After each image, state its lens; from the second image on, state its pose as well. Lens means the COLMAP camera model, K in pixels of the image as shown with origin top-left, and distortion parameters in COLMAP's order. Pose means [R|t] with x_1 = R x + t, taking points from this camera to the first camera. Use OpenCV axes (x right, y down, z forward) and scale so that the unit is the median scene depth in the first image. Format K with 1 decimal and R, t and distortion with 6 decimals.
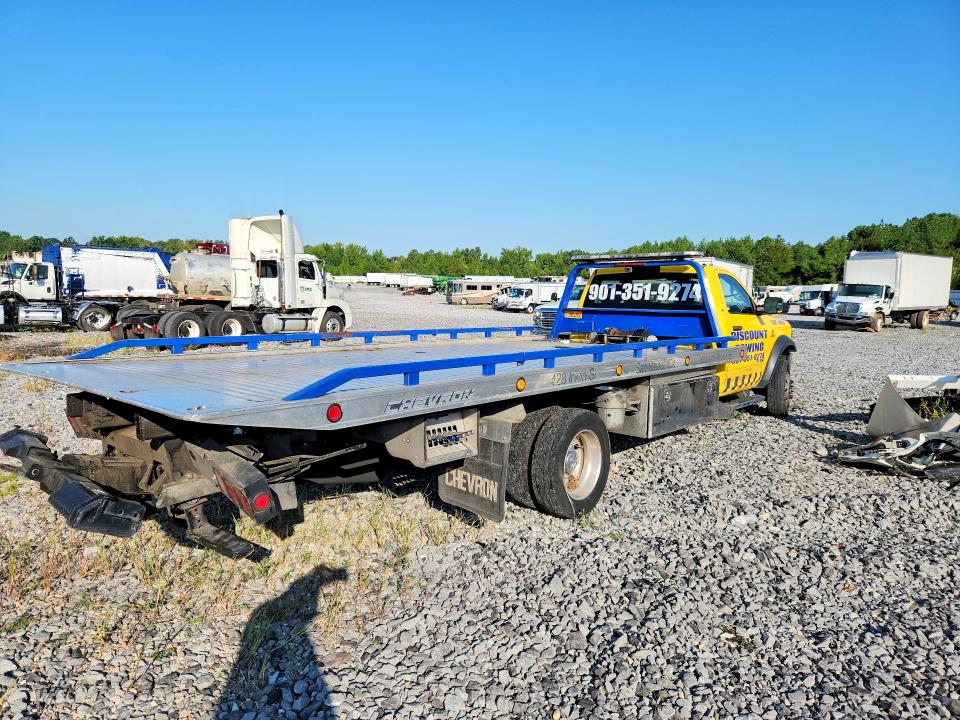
lens RADIAL K [[639.3, 0, 466.6], [0, 639.3, 353.2], [0, 0, 1]] dist [0.021296, -0.015551]
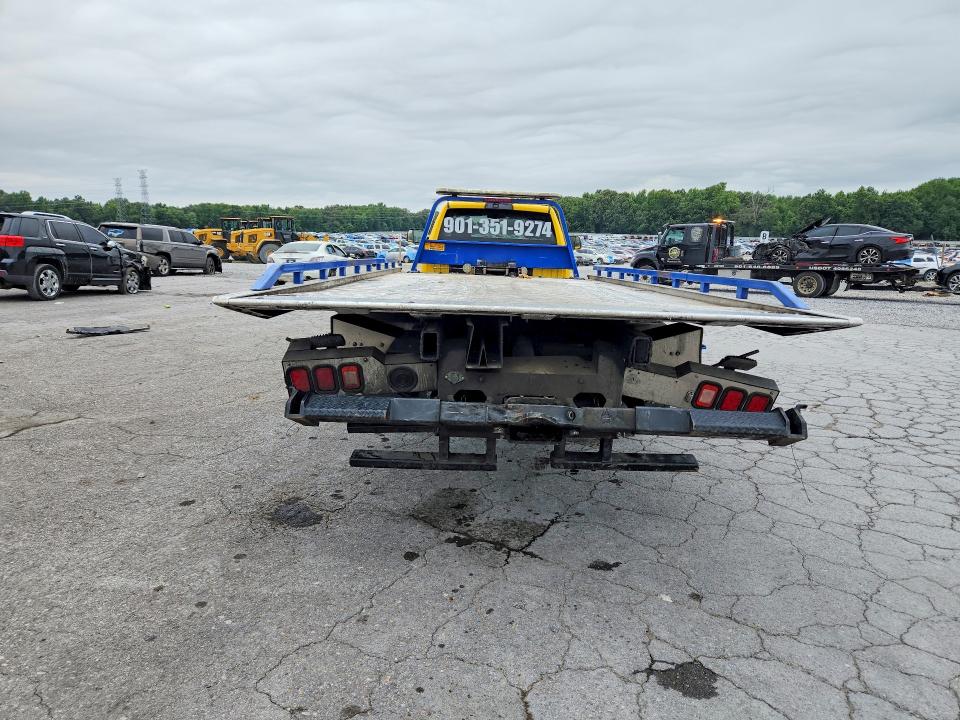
lens RADIAL K [[639.3, 0, 489.5], [0, 639.3, 359.3], [0, 0, 1]] dist [0.021296, -0.015551]
pose [[0.742598, -0.089903, 0.663676, -0.498279], [0.022078, 0.993697, 0.109905, 0.009195], [-0.669373, -0.066963, 0.739902, 0.182774]]
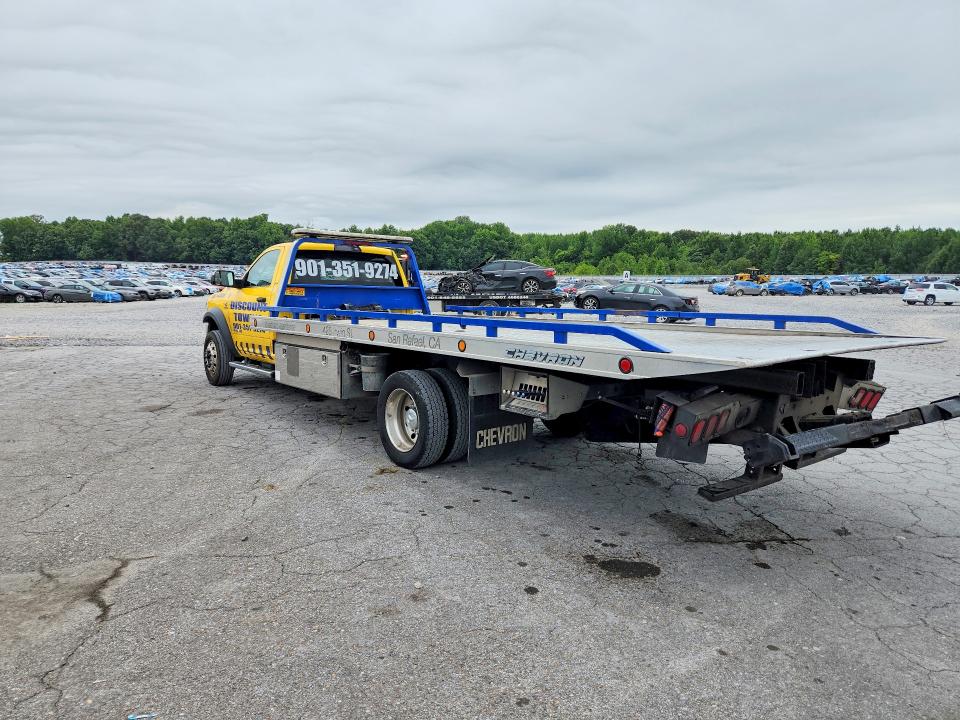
lens RADIAL K [[639.3, 0, 483.2], [0, 639.3, 355.4], [0, 0, 1]] dist [0.021296, -0.015551]
pose [[0.186452, -0.103156, 0.977033, -0.757891], [0.070215, 0.993329, 0.091477, -0.036316], [-0.979952, 0.051546, 0.192451, 0.593847]]
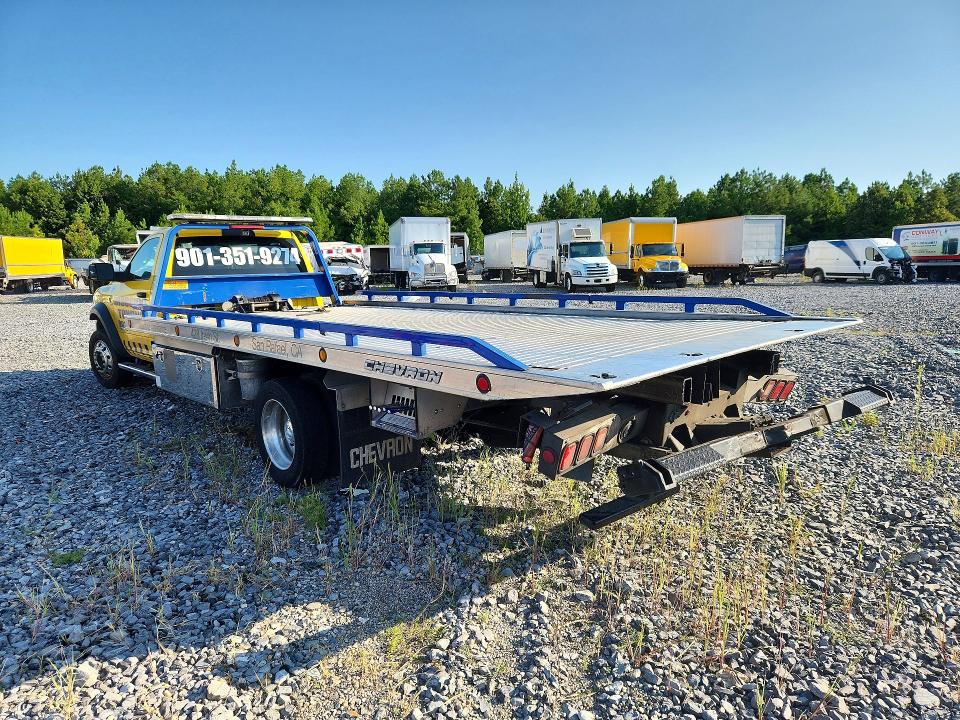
lens RADIAL K [[651.9, 0, 482.9], [0, 651.9, 362.8], [0, 0, 1]] dist [0.022332, -0.002876]
pose [[0.117321, -0.166995, 0.978953, -0.686127], [0.109523, 0.981923, 0.154377, -0.051961], [-0.987036, 0.089106, 0.133490, 0.535313]]
